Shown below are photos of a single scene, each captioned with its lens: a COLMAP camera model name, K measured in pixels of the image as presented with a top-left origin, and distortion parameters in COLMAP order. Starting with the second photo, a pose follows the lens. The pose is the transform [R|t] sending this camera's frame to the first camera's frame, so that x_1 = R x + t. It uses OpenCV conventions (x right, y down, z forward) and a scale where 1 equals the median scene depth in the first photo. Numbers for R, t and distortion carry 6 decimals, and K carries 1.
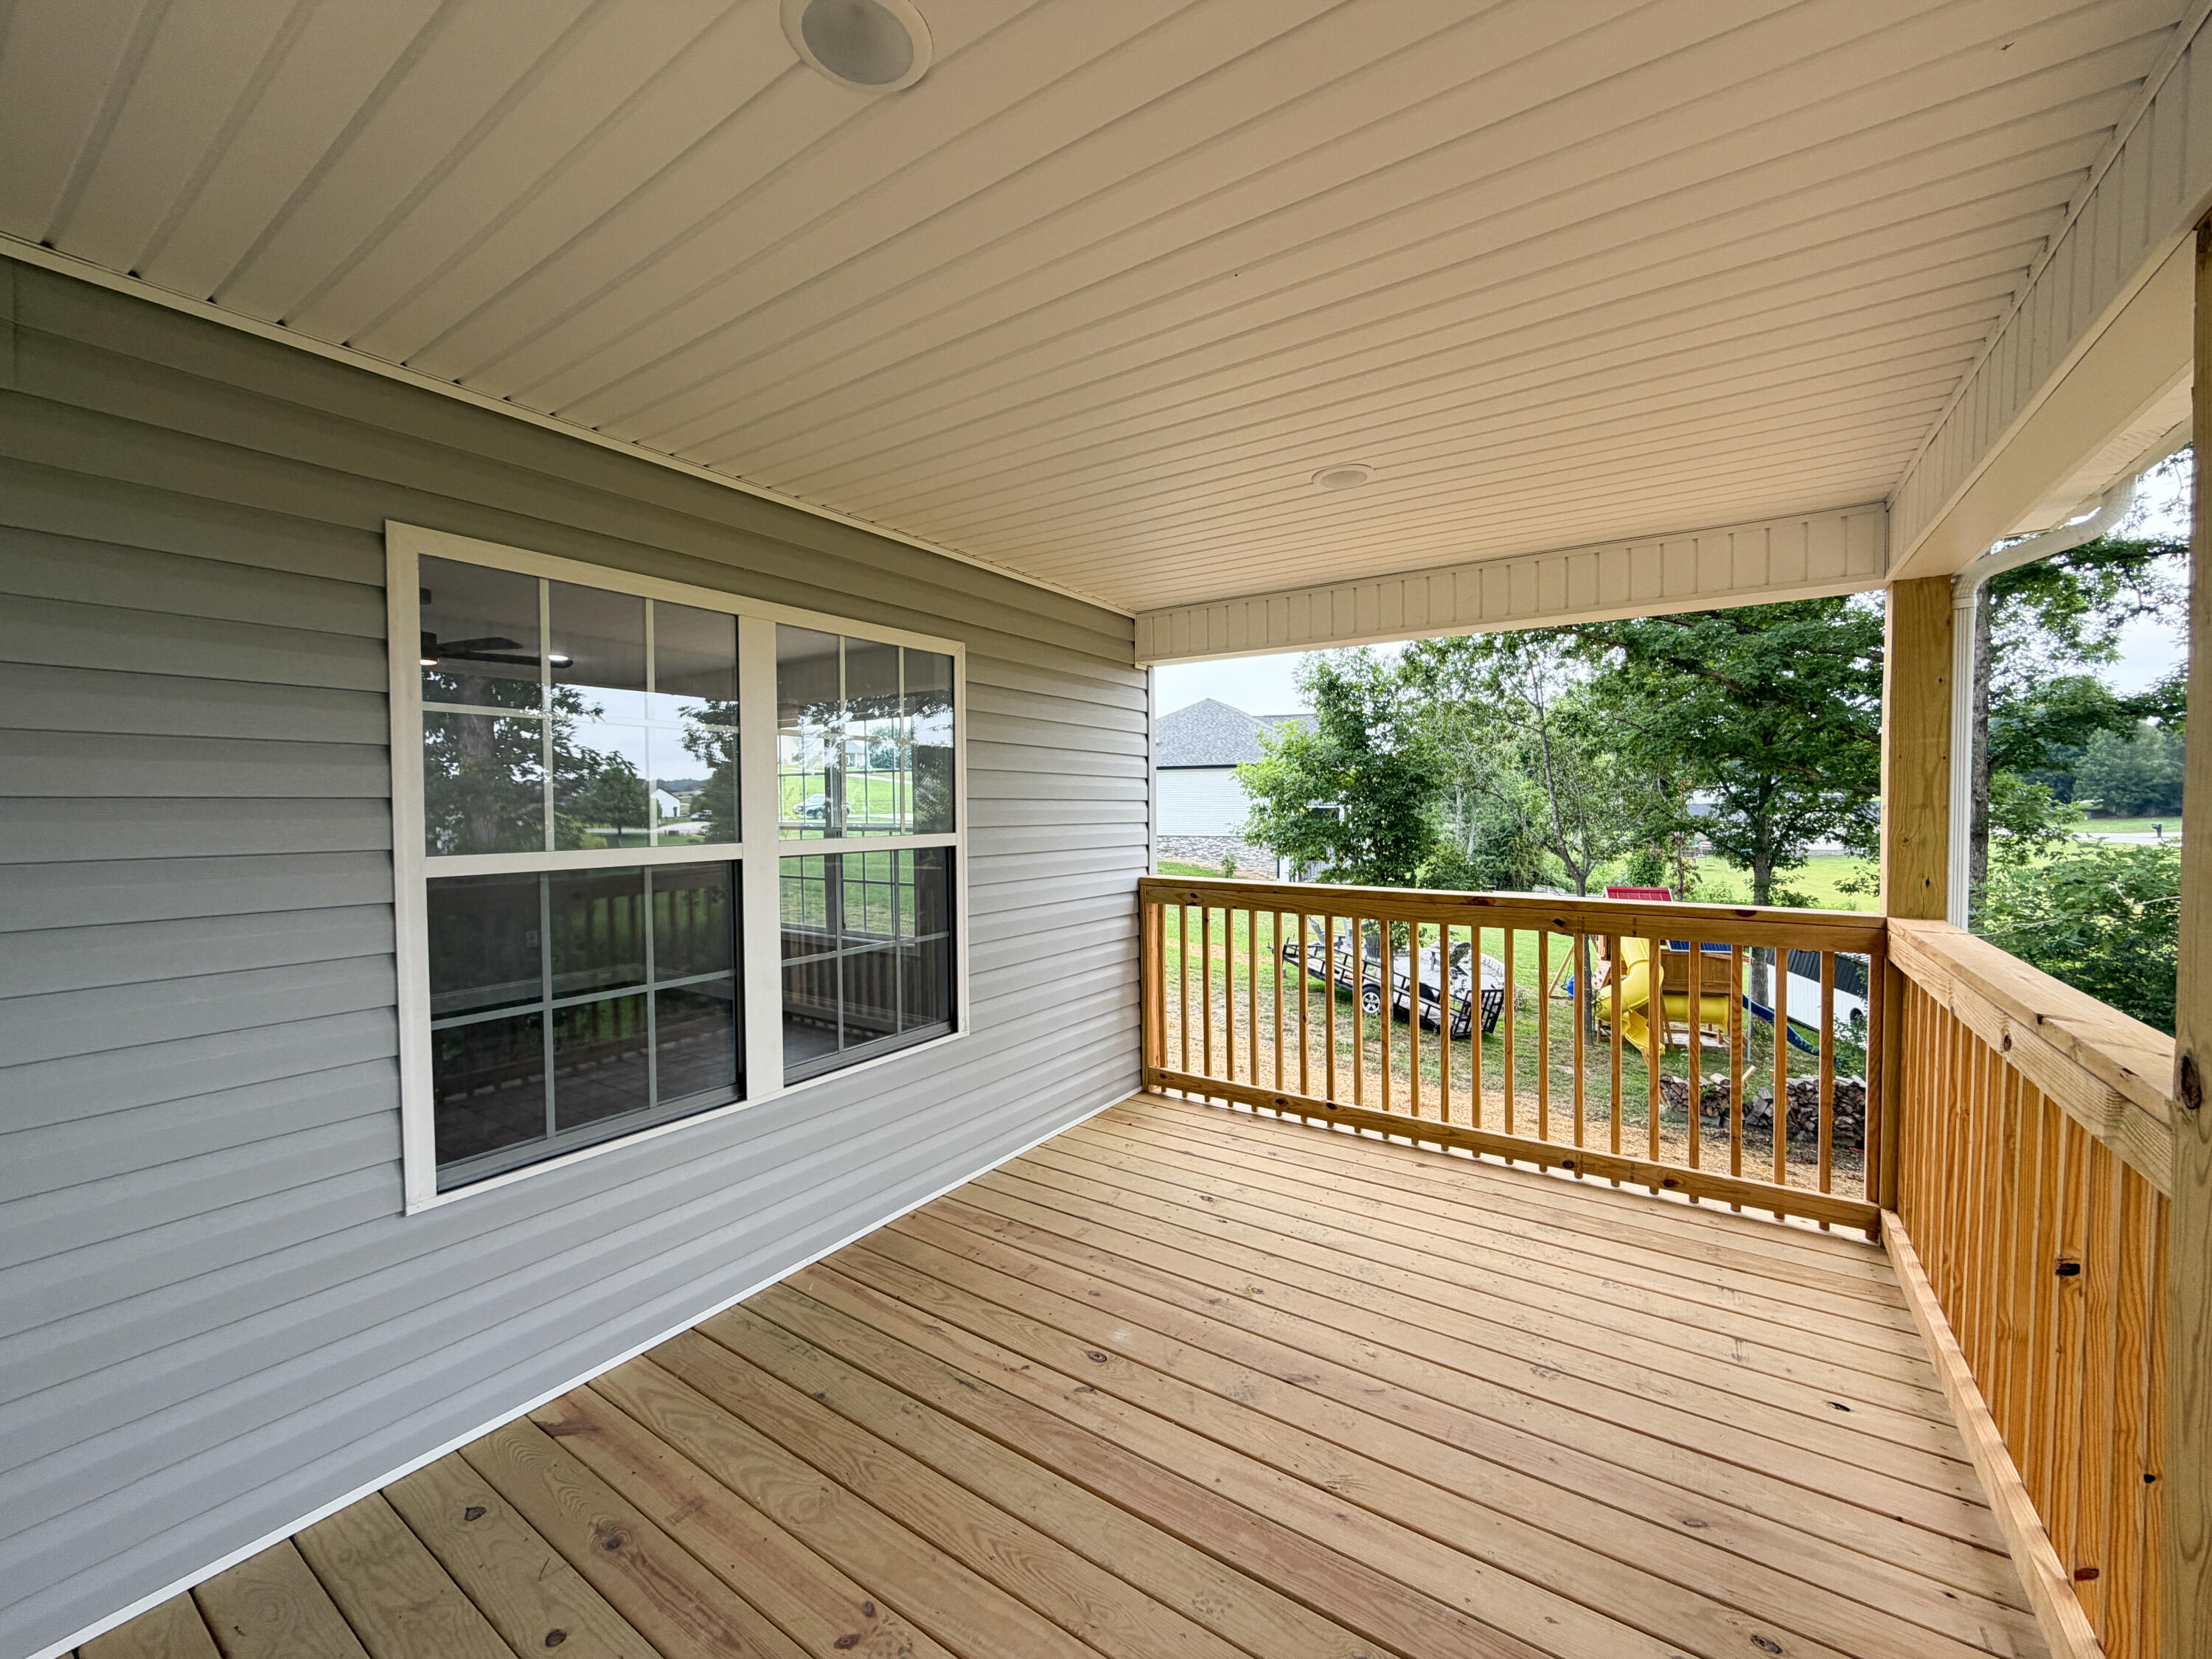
lens RADIAL K [[892.2, 0, 1094.0], [0, 892.2, 822.8], [0, 0, 1]] dist [-0.004024, 0.001584]
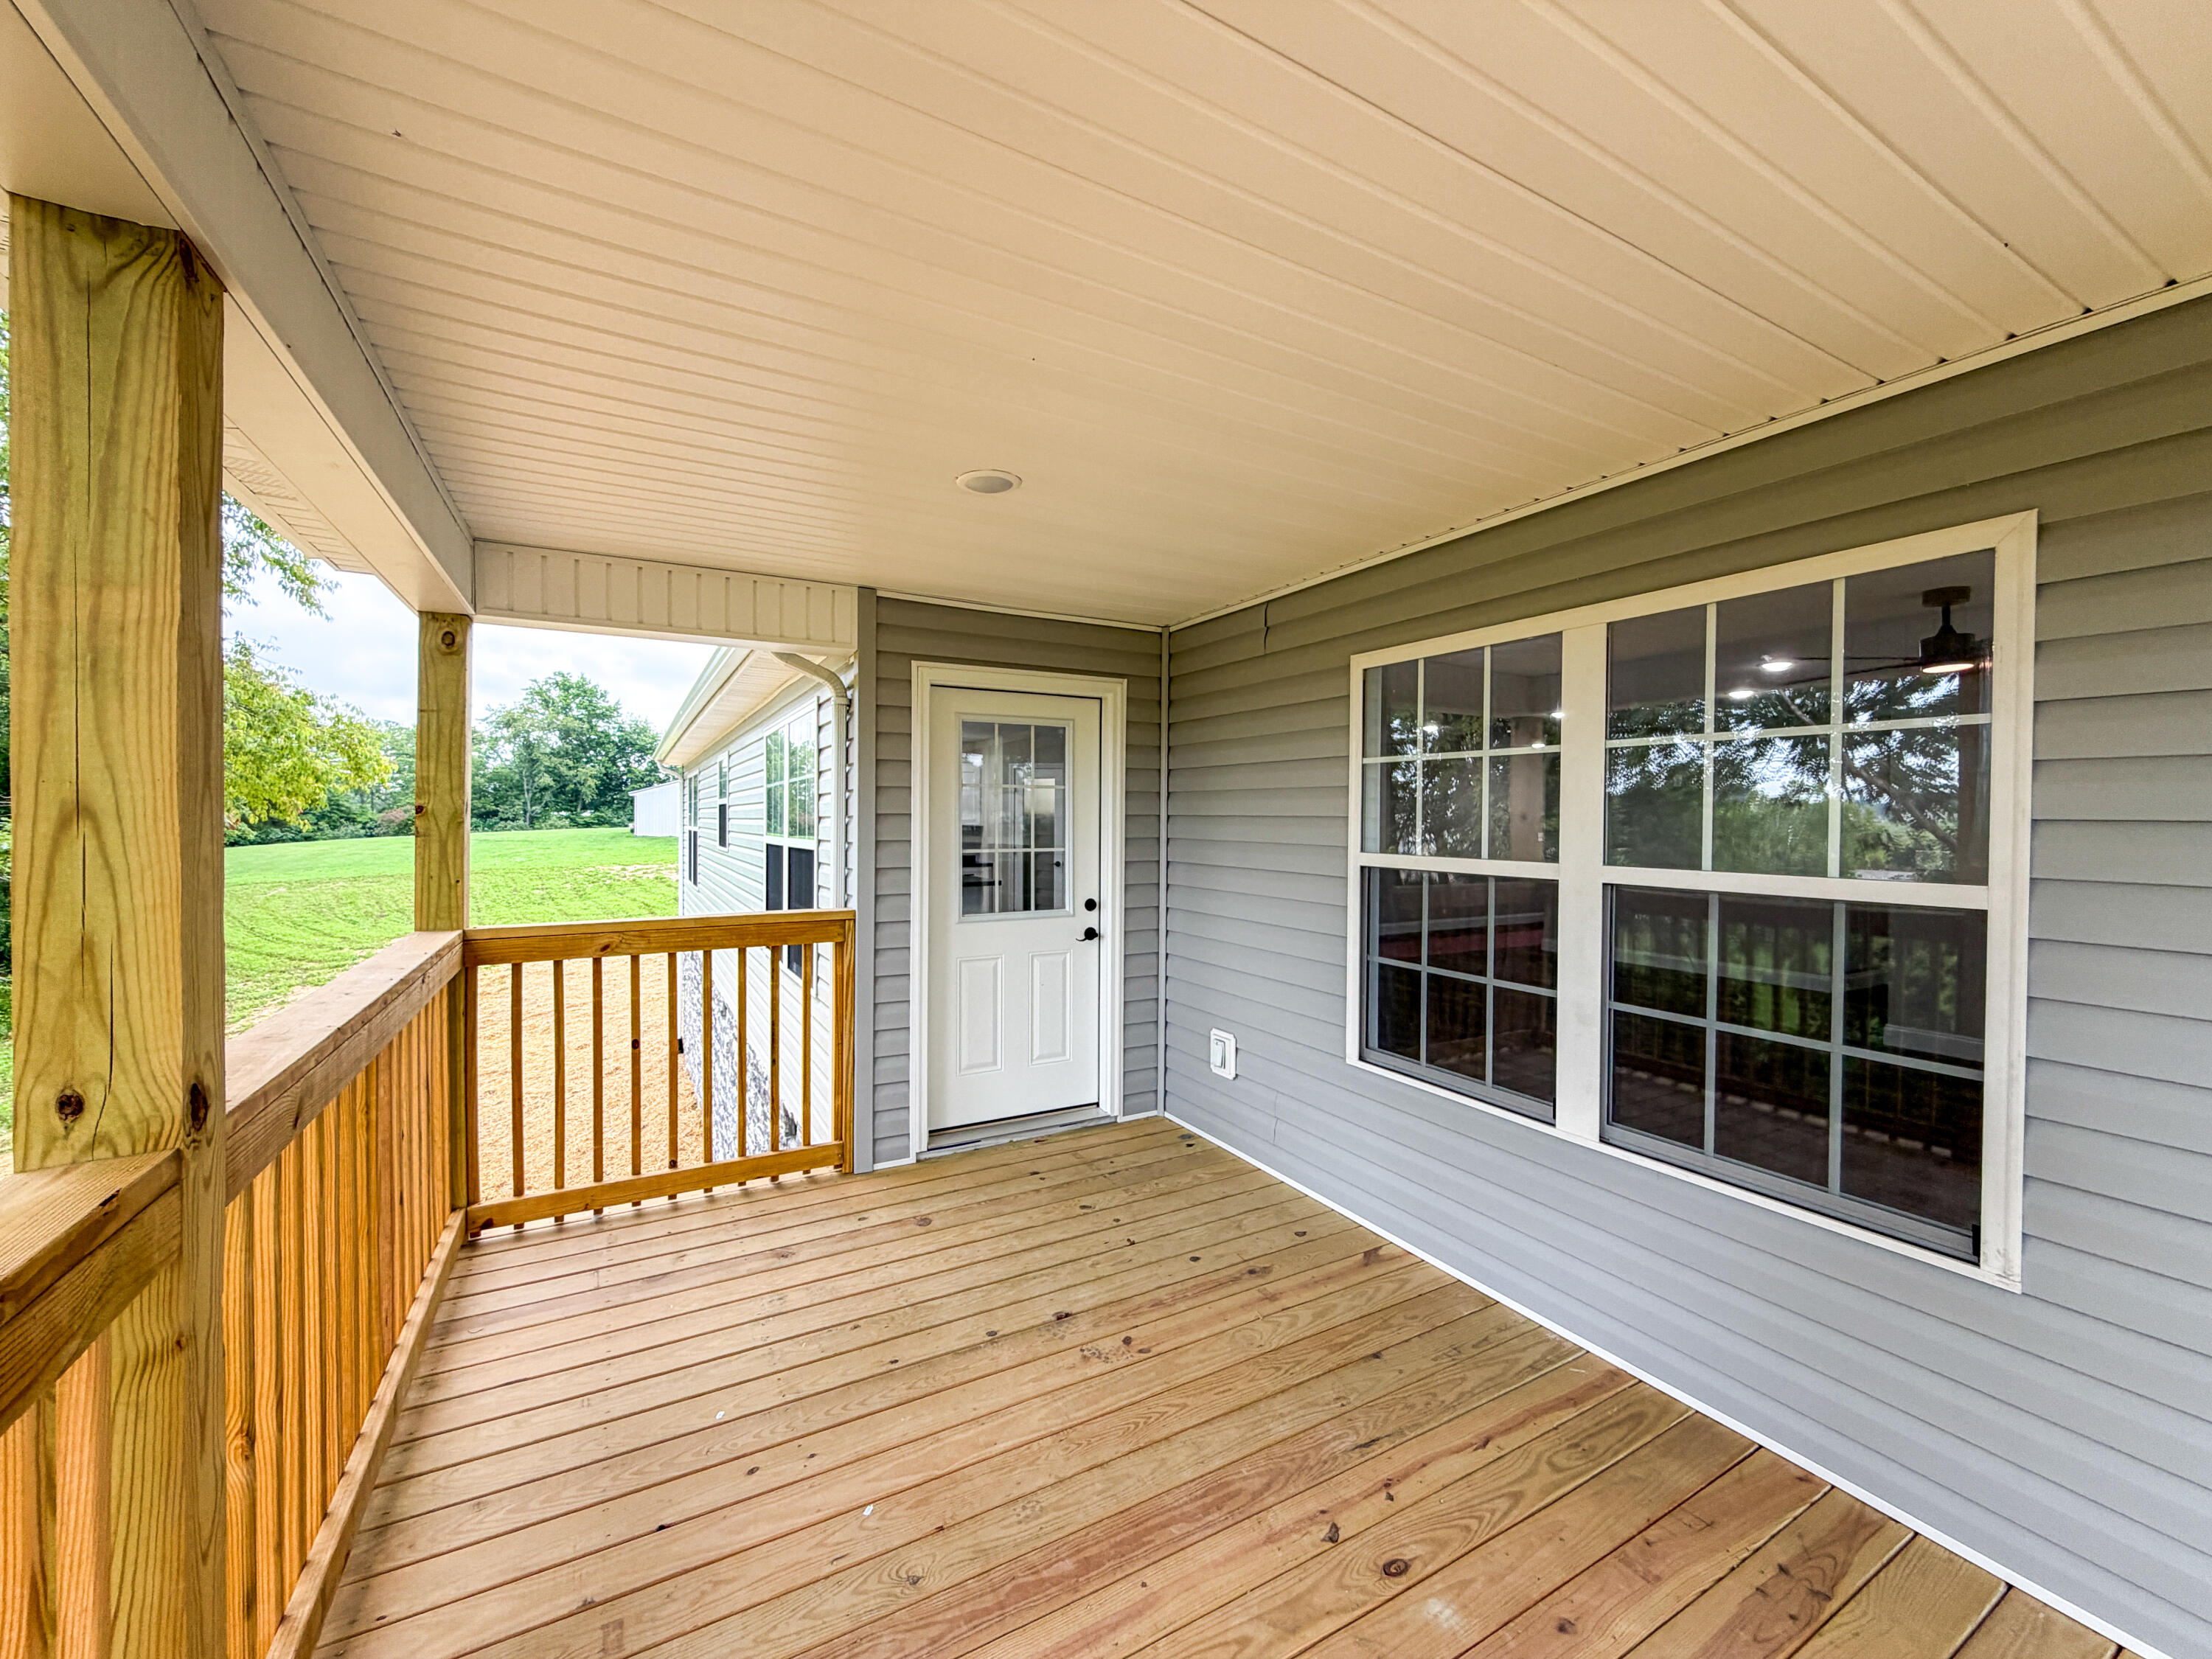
lens RADIAL K [[892.2, 0, 1106.9], [0, 892.2, 827.9], [0, 0, 1]] dist [-0.004024, 0.001584]
pose [[-0.454325, 0.012563, -0.890748, 0.803106], [-0.026976, 0.999248, 0.027852, -0.034843], [0.890428, 0.036682, -0.453644, 1.148160]]
